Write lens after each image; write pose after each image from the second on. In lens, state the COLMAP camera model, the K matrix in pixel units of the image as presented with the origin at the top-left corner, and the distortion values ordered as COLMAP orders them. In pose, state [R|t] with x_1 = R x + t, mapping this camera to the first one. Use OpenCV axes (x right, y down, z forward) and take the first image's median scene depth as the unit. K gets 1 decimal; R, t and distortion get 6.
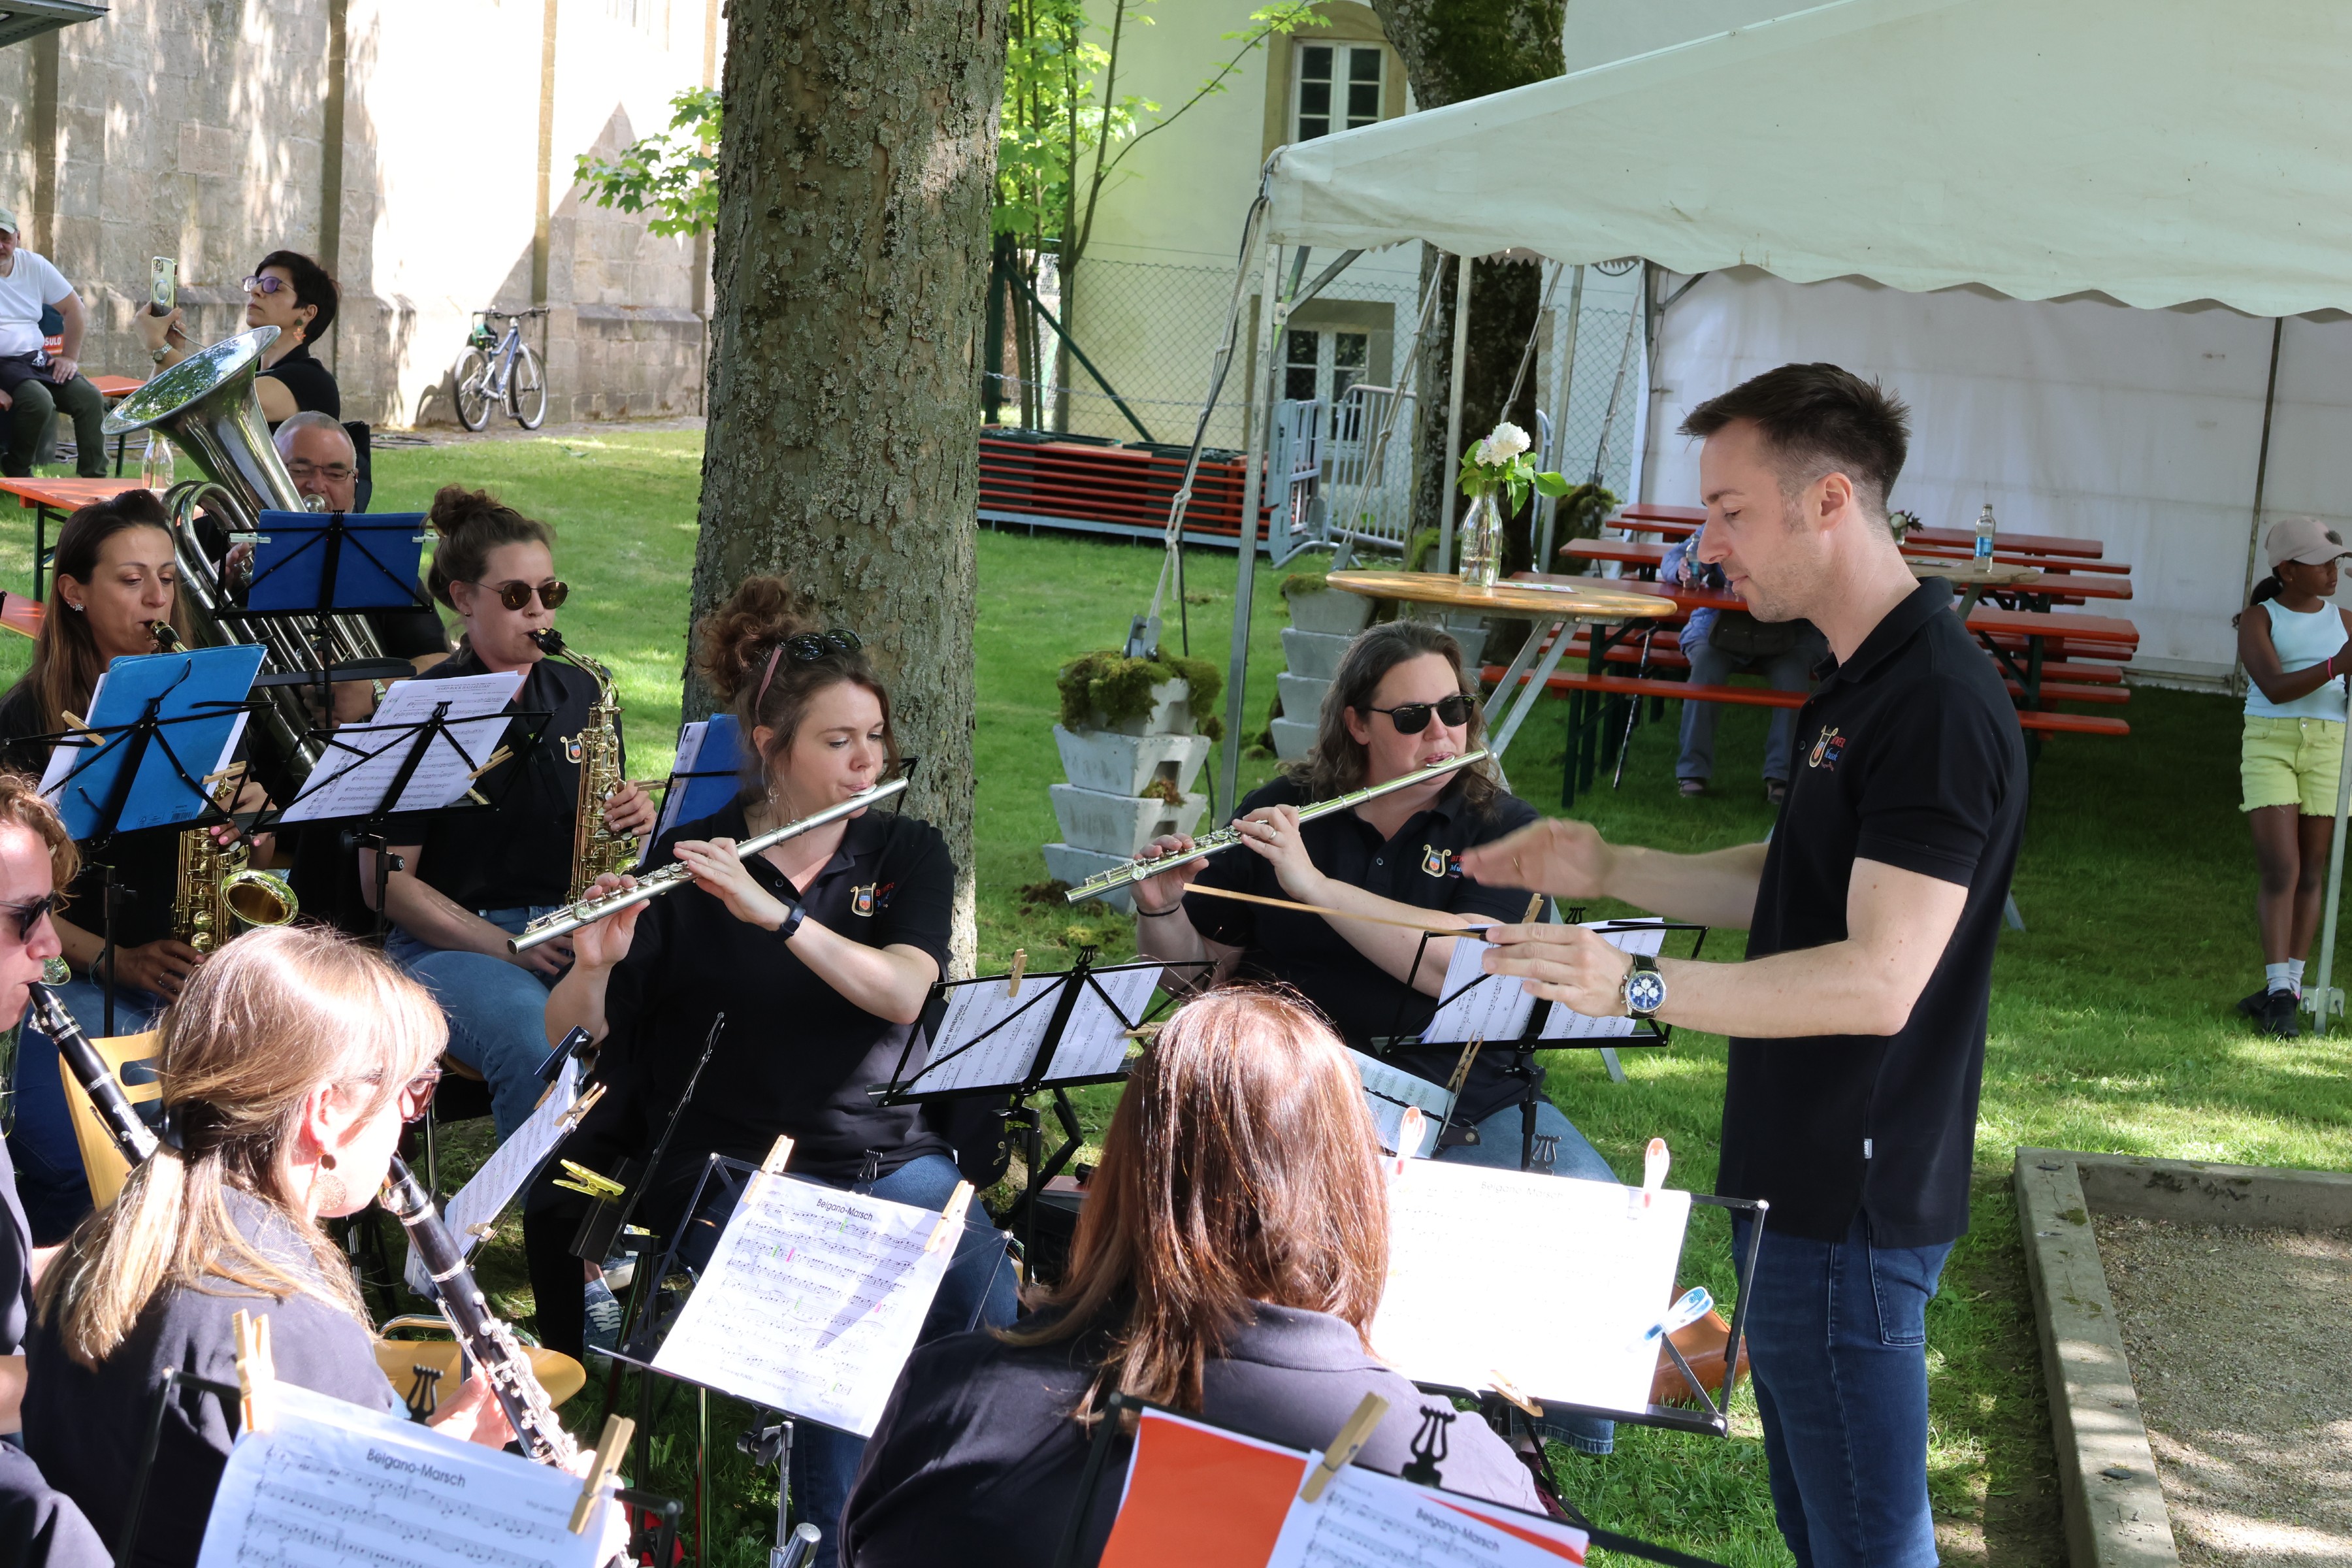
lens RADIAL K [[3919.7, 0, 1176.0], [0, 3919.7, 784.0], [0, 0, 1]] dist [0.009511, -0.163024]
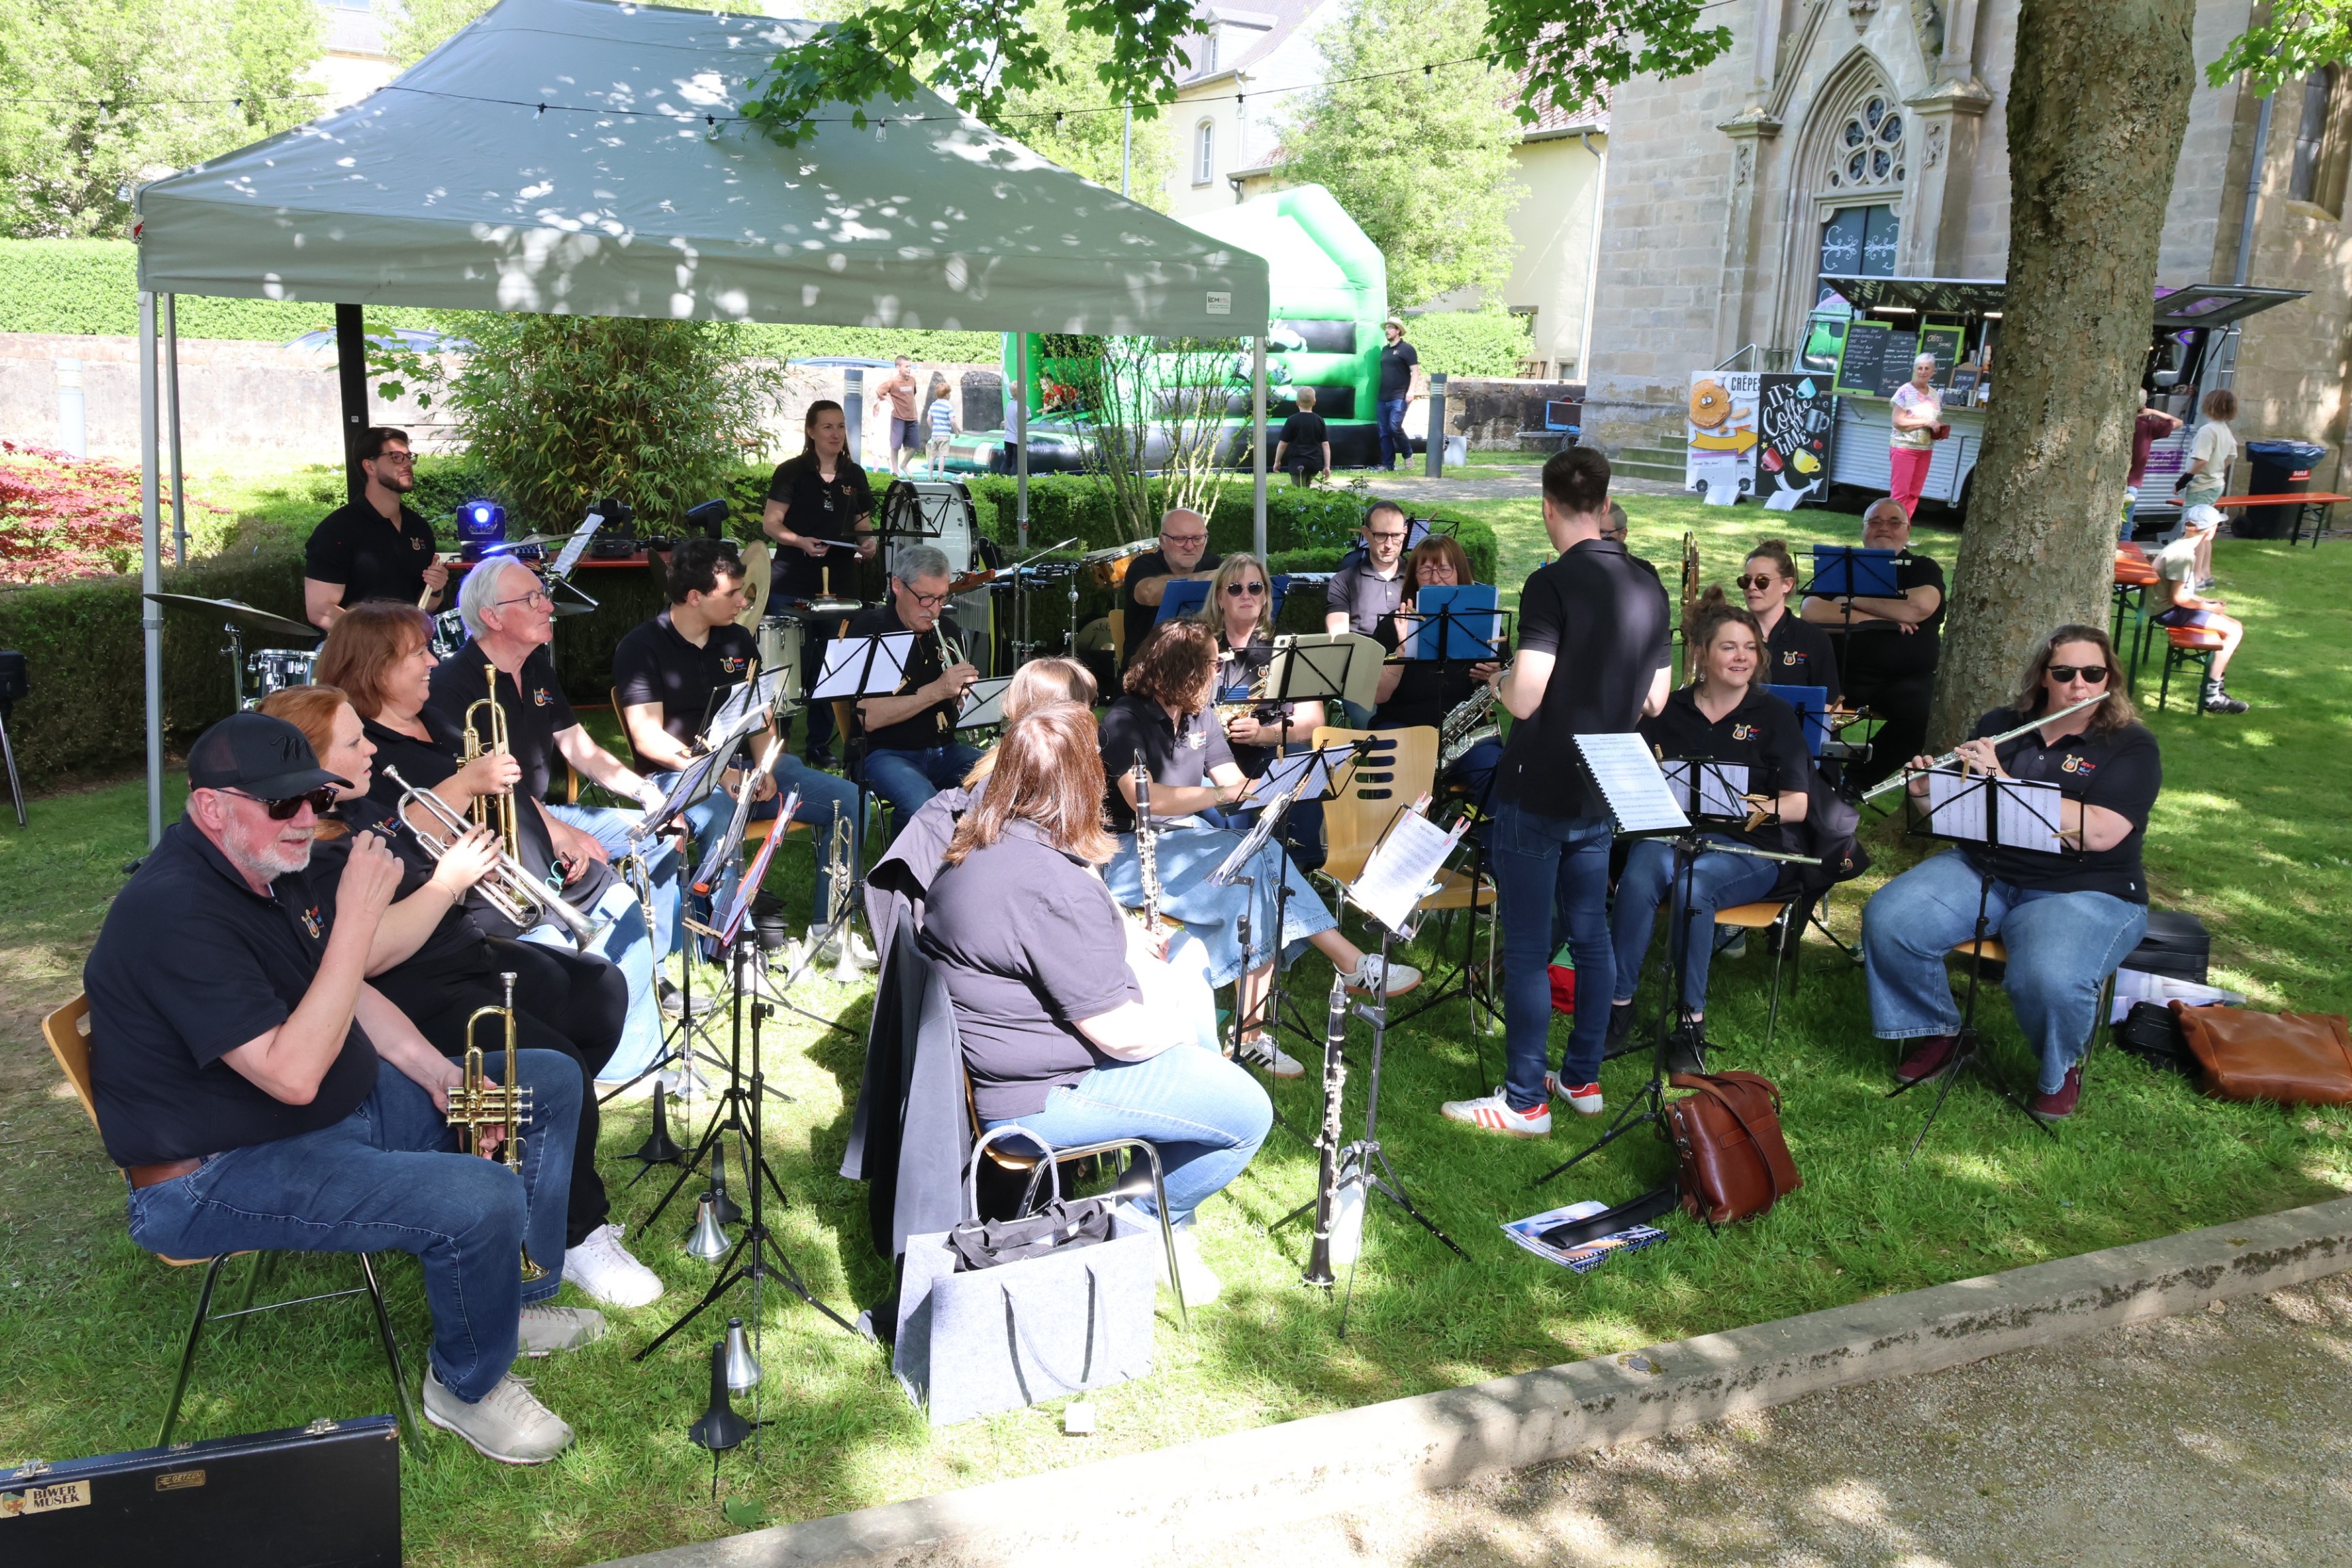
lens RADIAL K [[1934.6, 0, 1166.1], [0, 1934.6, 784.0], [0, 0, 1]] dist [0.005841, -0.004955]
pose [[0.564440, 0.147400, -0.812207, 0.473679], [-0.109134, 0.988616, 0.103573, -0.012215], [0.818228, 0.030178, 0.574101, 0.116228]]
